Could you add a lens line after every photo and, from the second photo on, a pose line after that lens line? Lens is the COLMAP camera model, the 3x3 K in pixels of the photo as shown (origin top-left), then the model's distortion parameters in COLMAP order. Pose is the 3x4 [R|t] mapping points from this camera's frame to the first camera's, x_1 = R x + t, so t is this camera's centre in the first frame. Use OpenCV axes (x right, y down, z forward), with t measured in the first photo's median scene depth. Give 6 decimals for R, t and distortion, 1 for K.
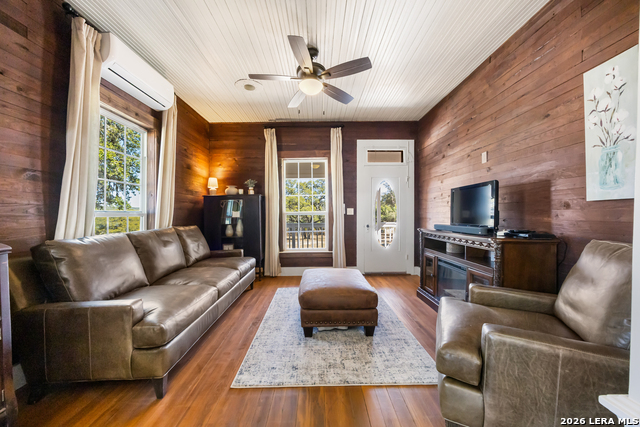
lens RADIAL K [[247.9, 0, 319.0], [0, 247.9, 211.7], [0, 0, 1]] dist [-0.005910, 0.001276]
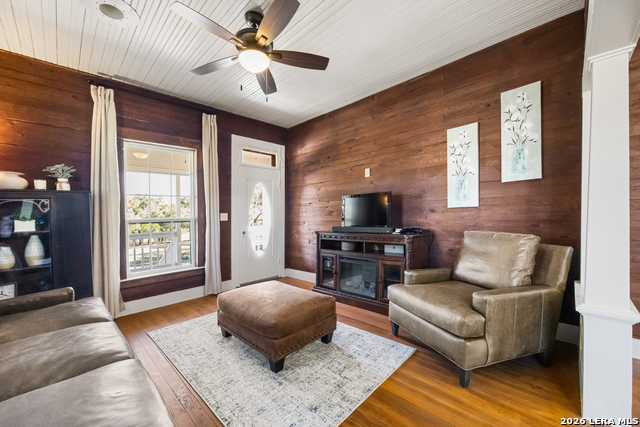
lens RADIAL K [[252.2, 0, 322.0], [0, 252.2, 216.4], [0, 0, 1]] dist [0.001087, -0.000584]
pose [[0.704571, -0.017547, 0.709417, -0.272790], [0.015449, 0.999837, 0.009386, -0.005786], [-0.709465, 0.004347, 0.704727, 0.160328]]
